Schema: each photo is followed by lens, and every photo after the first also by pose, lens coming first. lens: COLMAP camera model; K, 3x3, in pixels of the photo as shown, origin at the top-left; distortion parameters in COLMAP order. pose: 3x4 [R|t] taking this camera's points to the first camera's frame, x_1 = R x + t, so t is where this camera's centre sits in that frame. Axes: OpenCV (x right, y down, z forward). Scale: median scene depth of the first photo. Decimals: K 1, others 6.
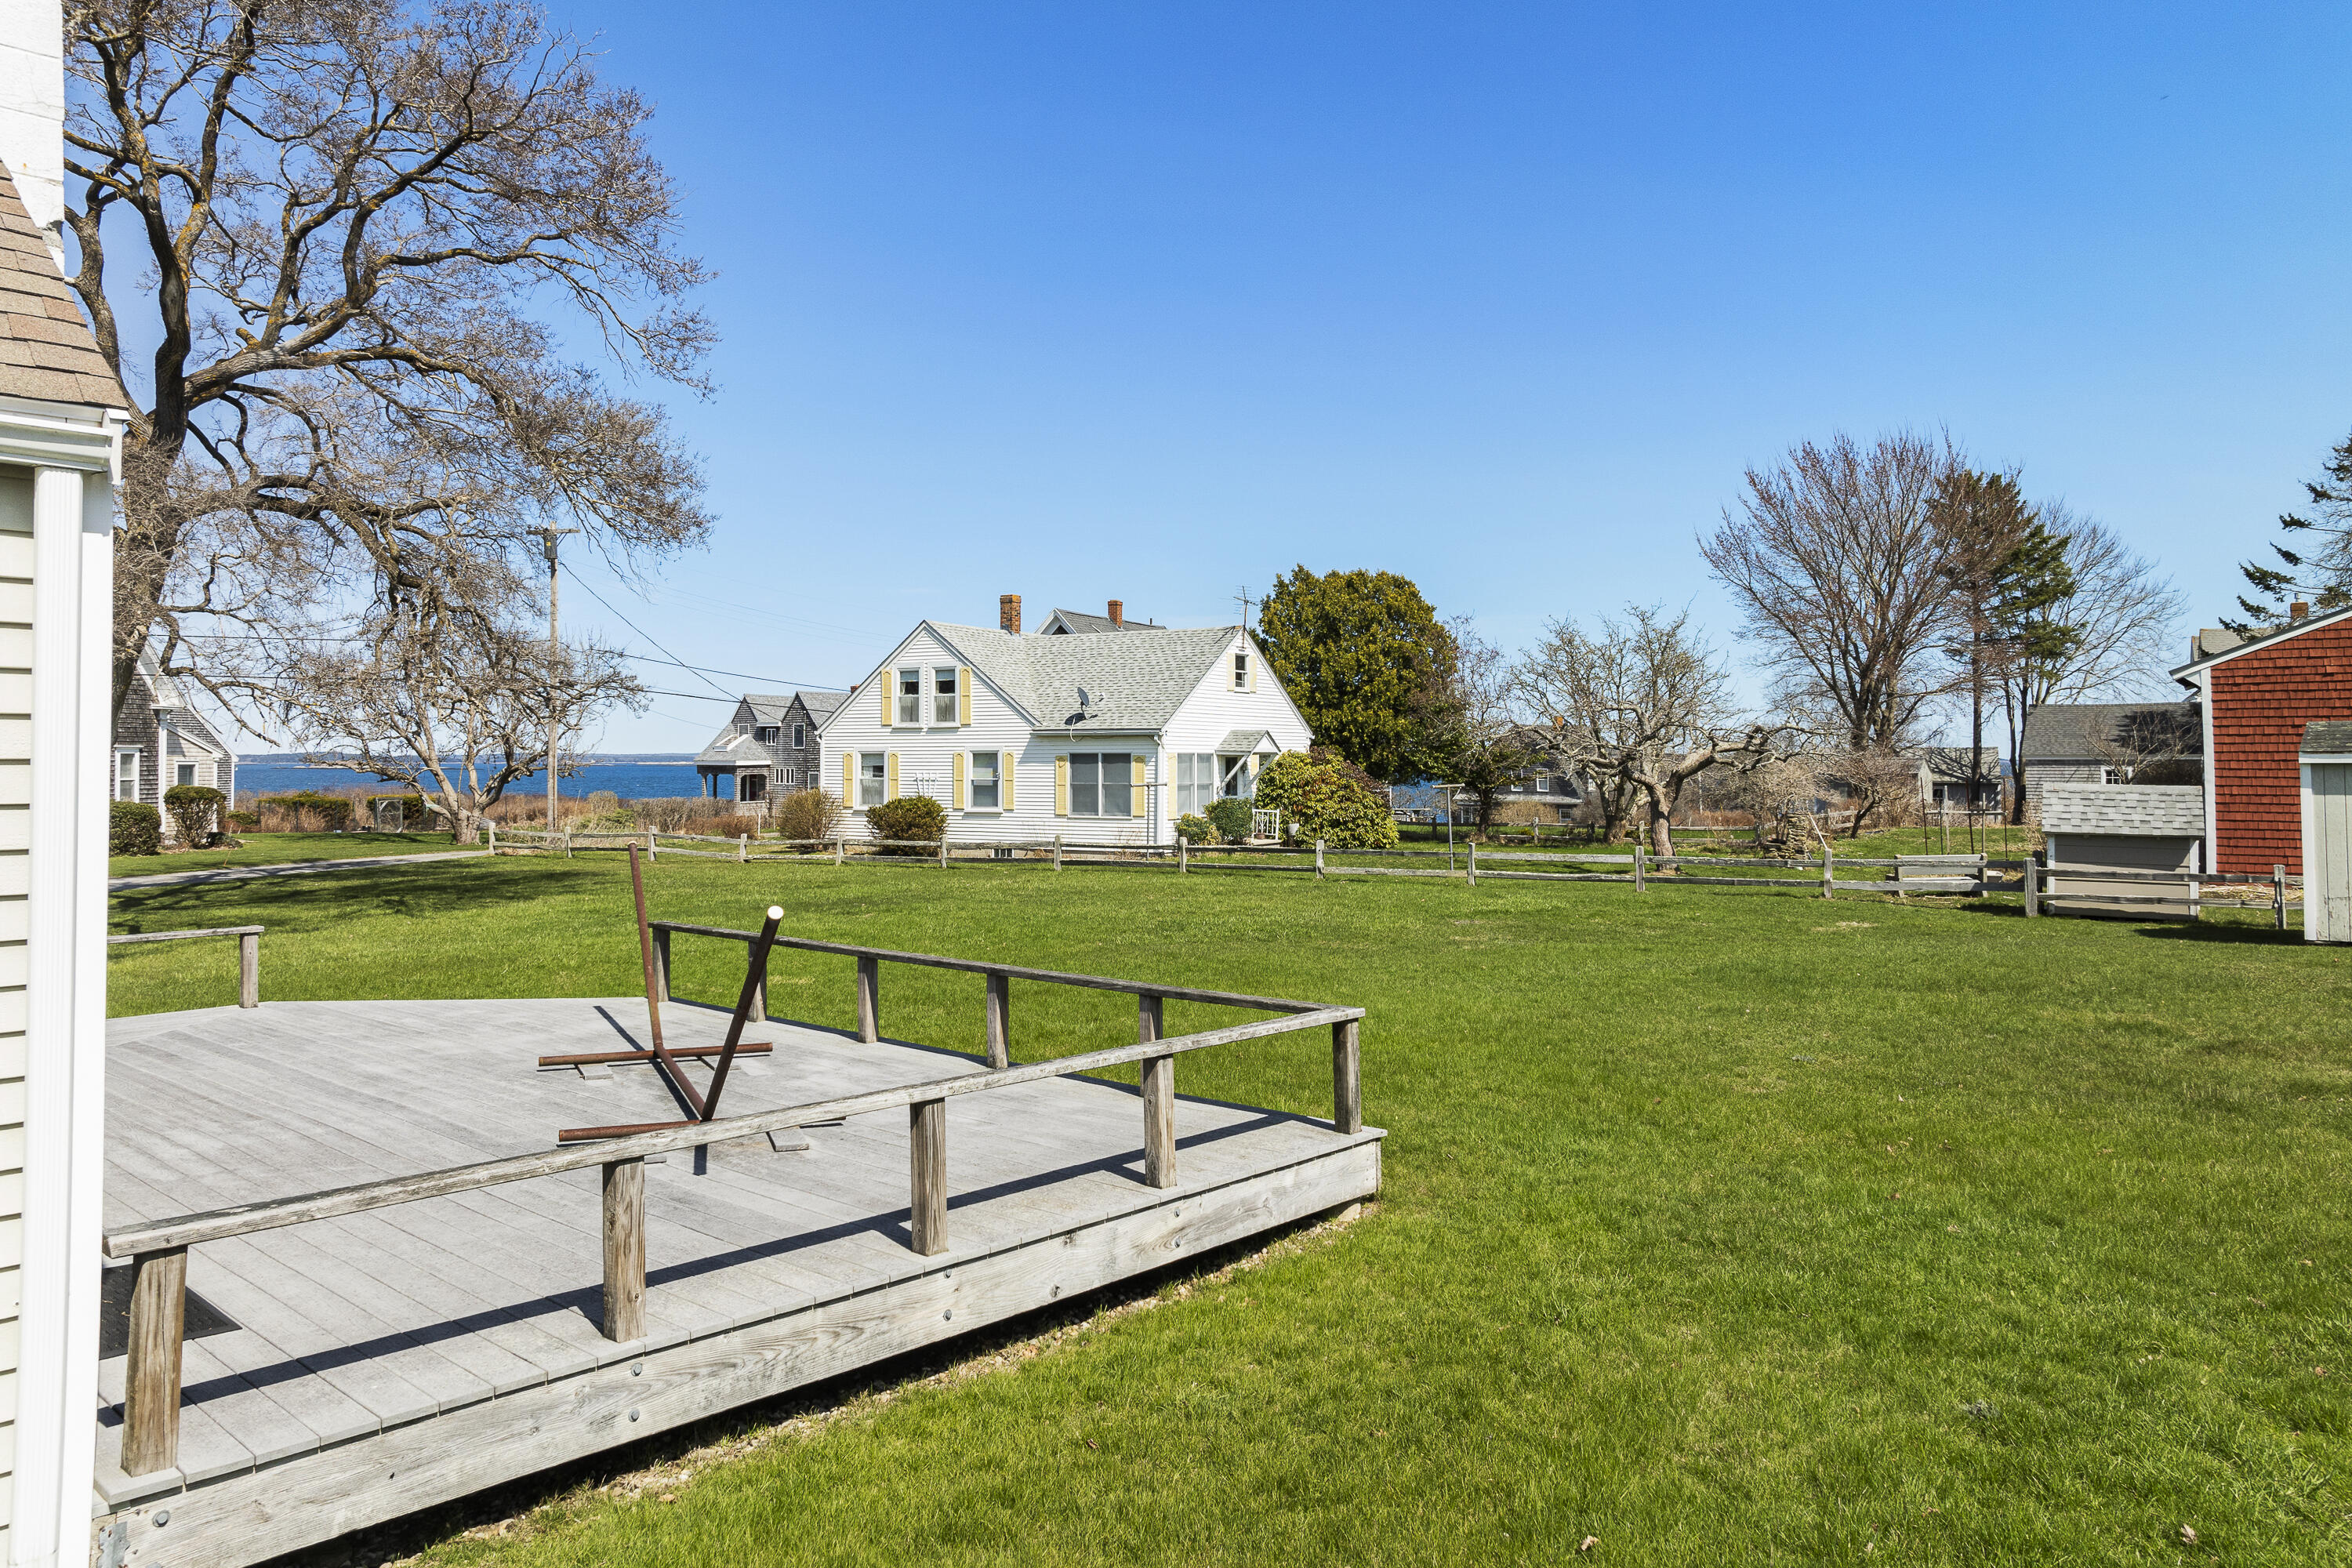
lens RADIAL K [[1630.9, 0, 1181.1], [0, 1630.9, 678.2], [0, 0, 1]] dist [-0.003806, 0.005693]
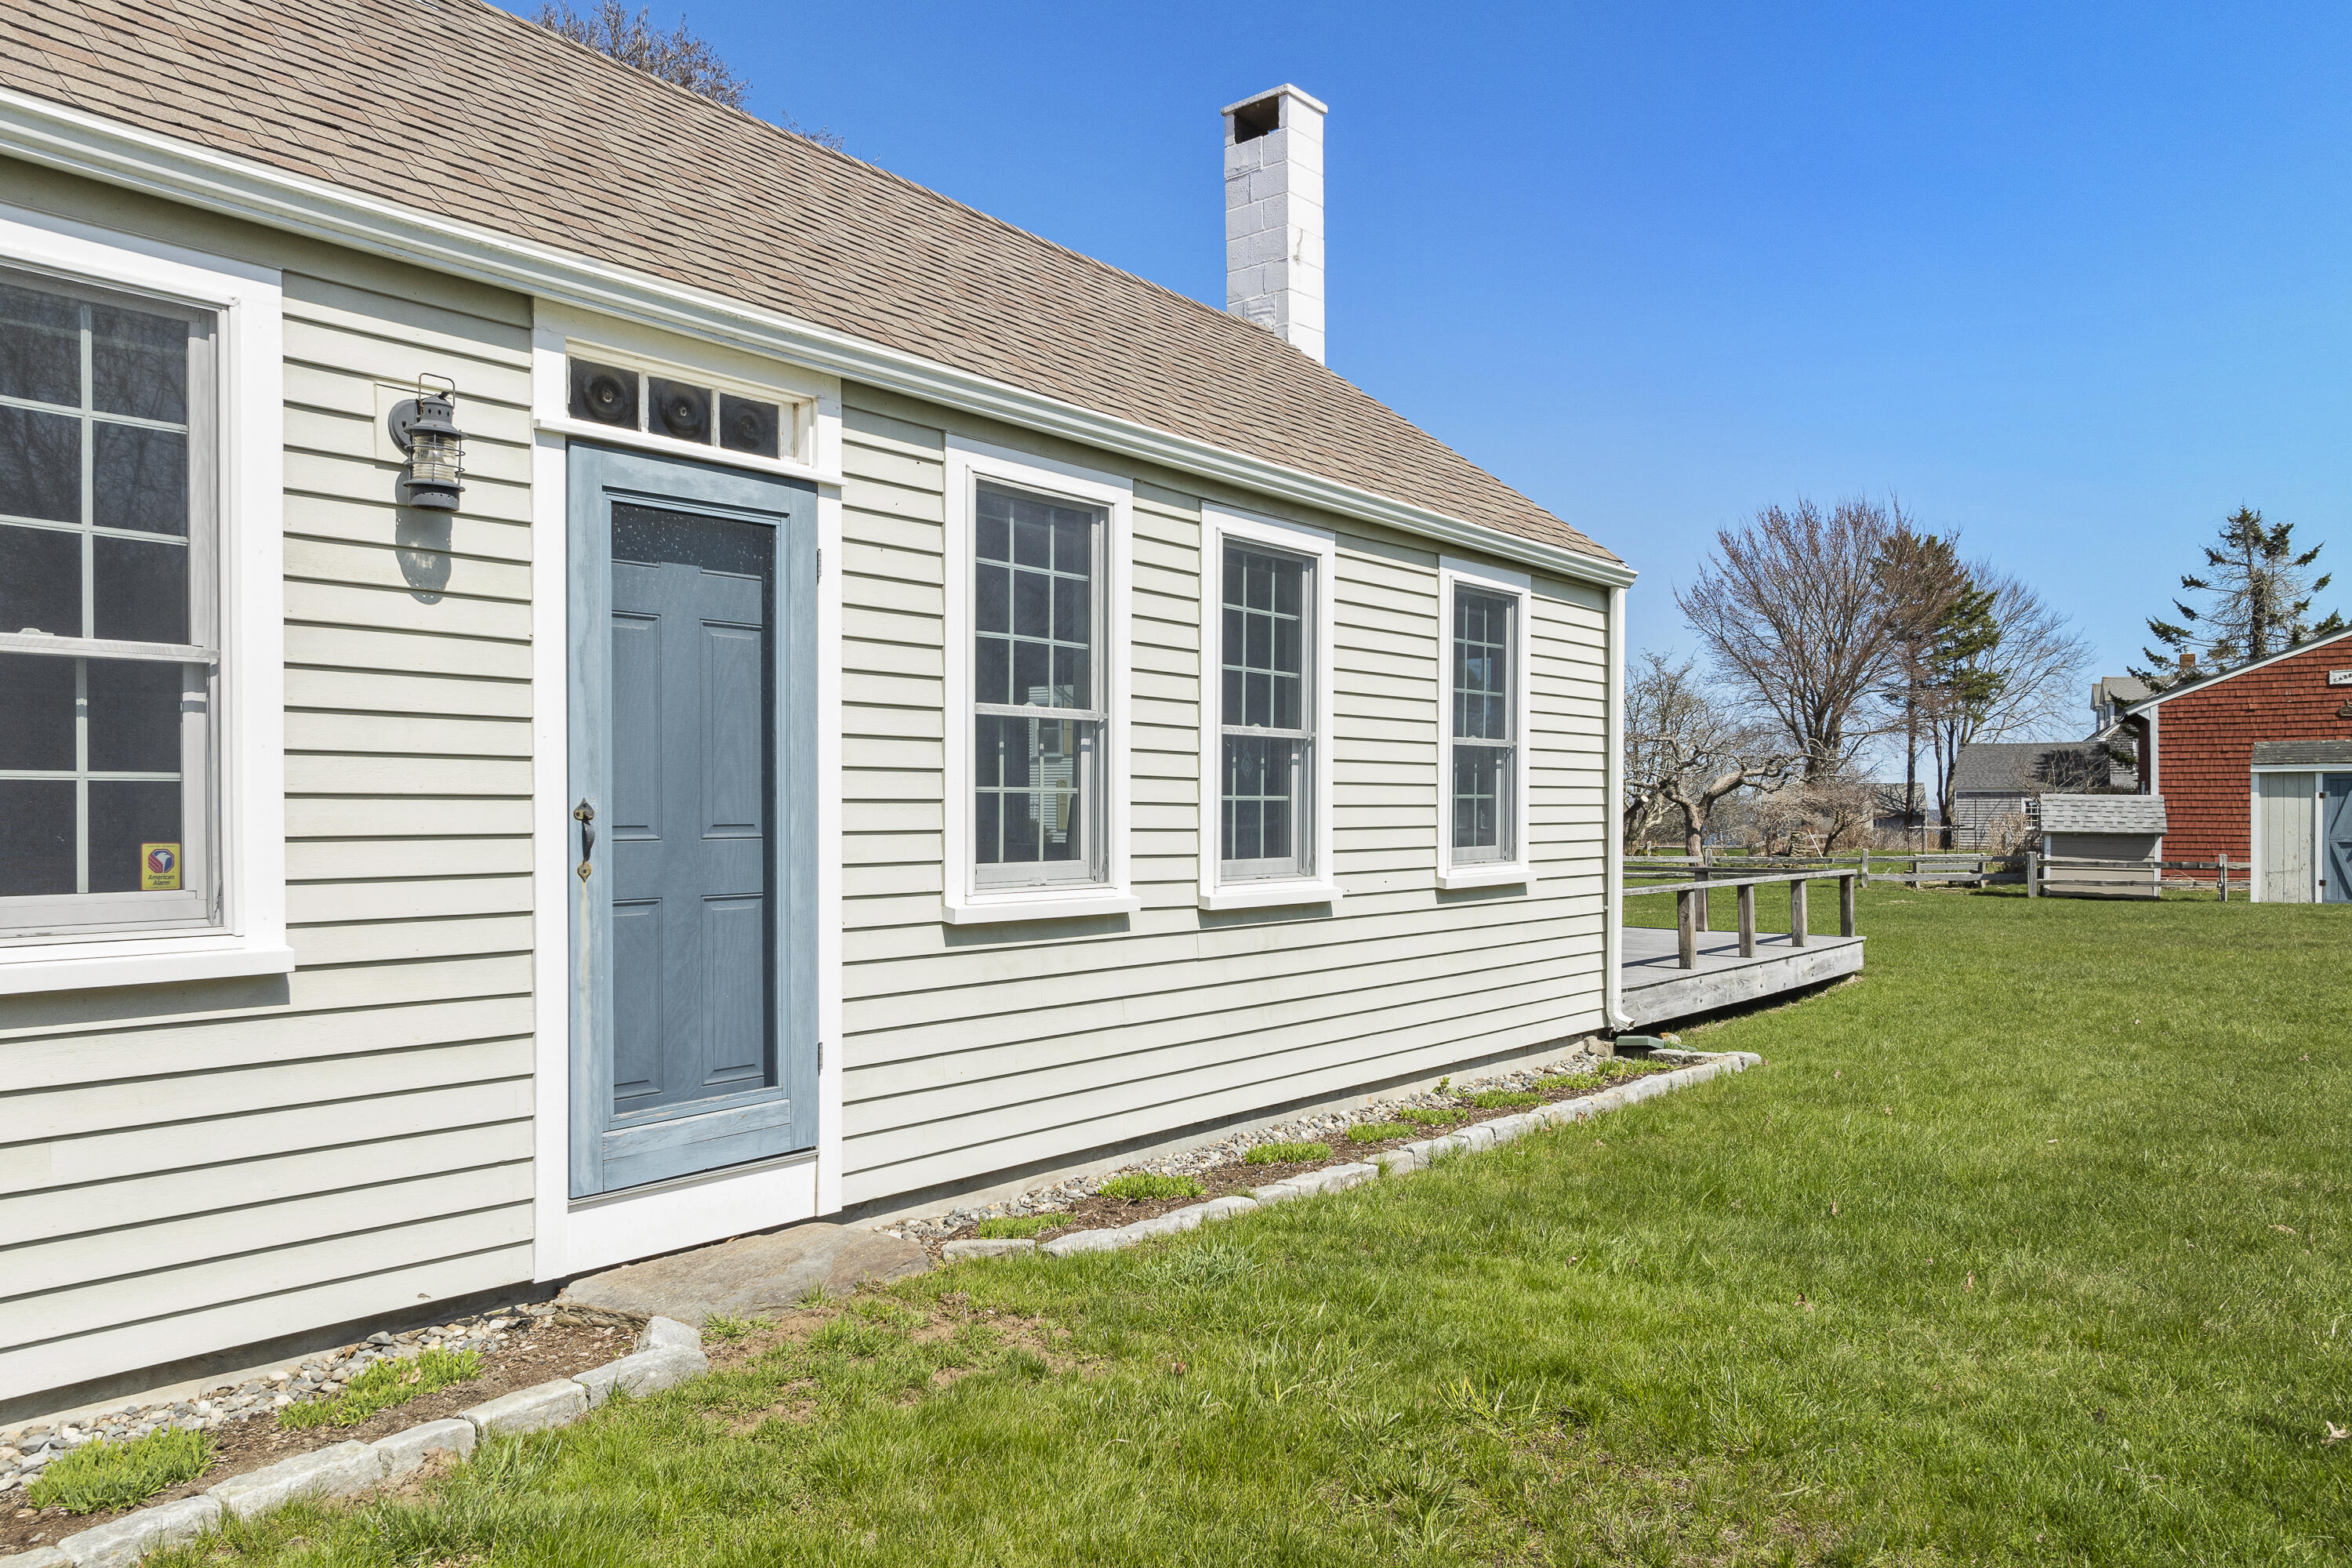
lens RADIAL K [[1630.9, 0, 1187.7], [0, 1630.9, 800.2], [0, 0, 1]] dist [-0.003806, 0.005693]
pose [[0.997793, -0.000160, 0.066400, -0.087926], [-0.002924, 0.998922, 0.046338, 0.004987], [-0.066336, -0.046430, 0.996717, -0.088944]]
